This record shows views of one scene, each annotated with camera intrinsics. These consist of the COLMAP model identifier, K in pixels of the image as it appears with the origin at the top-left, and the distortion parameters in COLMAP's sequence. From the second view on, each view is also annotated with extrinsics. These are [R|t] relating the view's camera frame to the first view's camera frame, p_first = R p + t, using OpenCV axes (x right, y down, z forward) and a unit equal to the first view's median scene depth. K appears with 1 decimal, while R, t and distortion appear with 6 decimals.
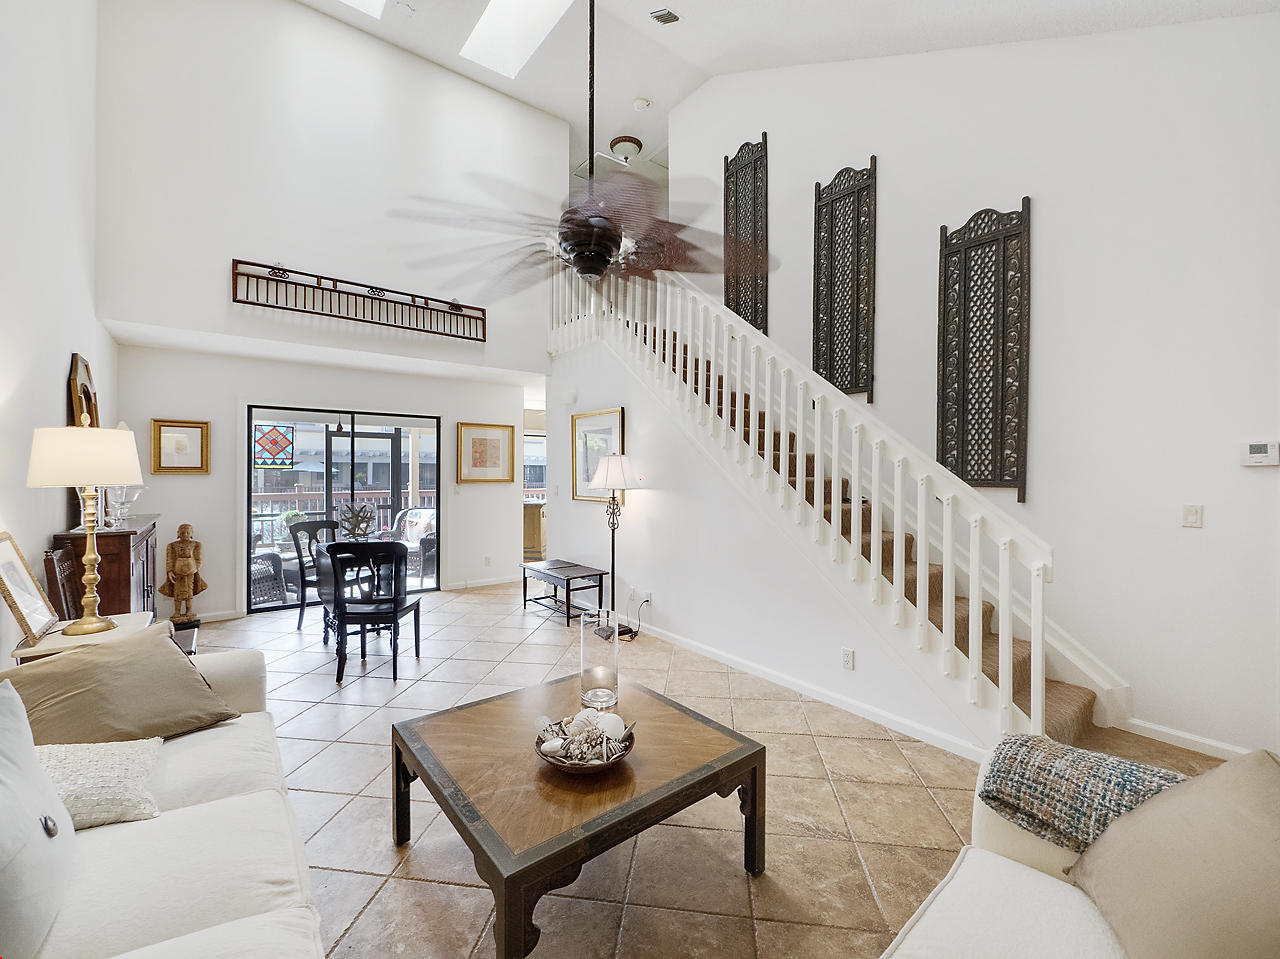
lens RADIAL K [[545.5, 0, 640.0], [0, 545.5, 479.5], [0, 0, 1]] dist [0.012838, 0.000012]
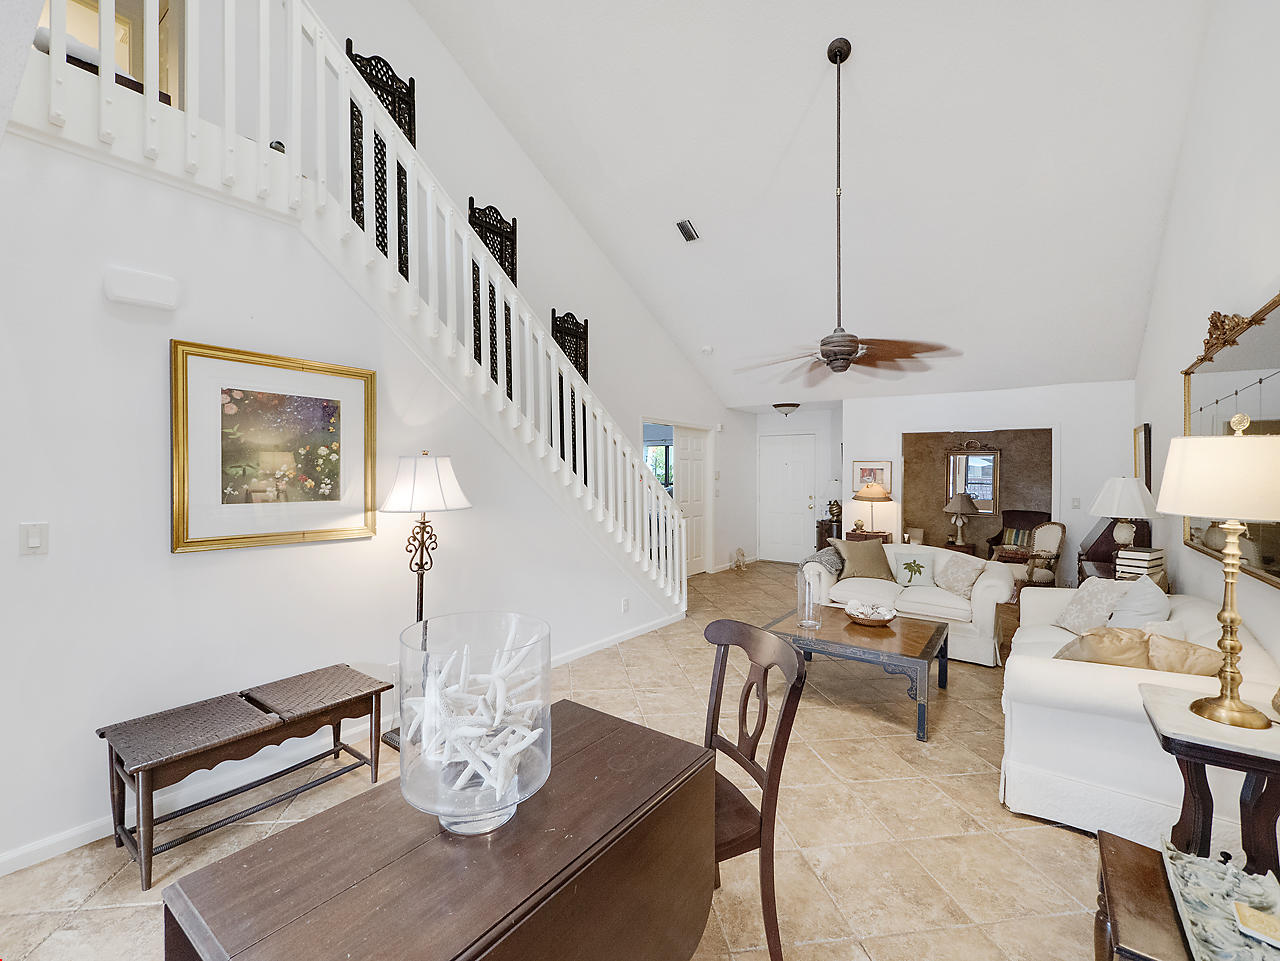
lens RADIAL K [[545.5, 0, 640.0], [0, 545.5, 480.5], [0, 0, 1]] dist [0.012838, 0.000012]
pose [[-0.272817, -0.015230, 0.961945, -0.984298], [0.003772, 0.999850, 0.016899, -0.033243], [-0.962059, 0.008239, -0.272718, 1.276441]]
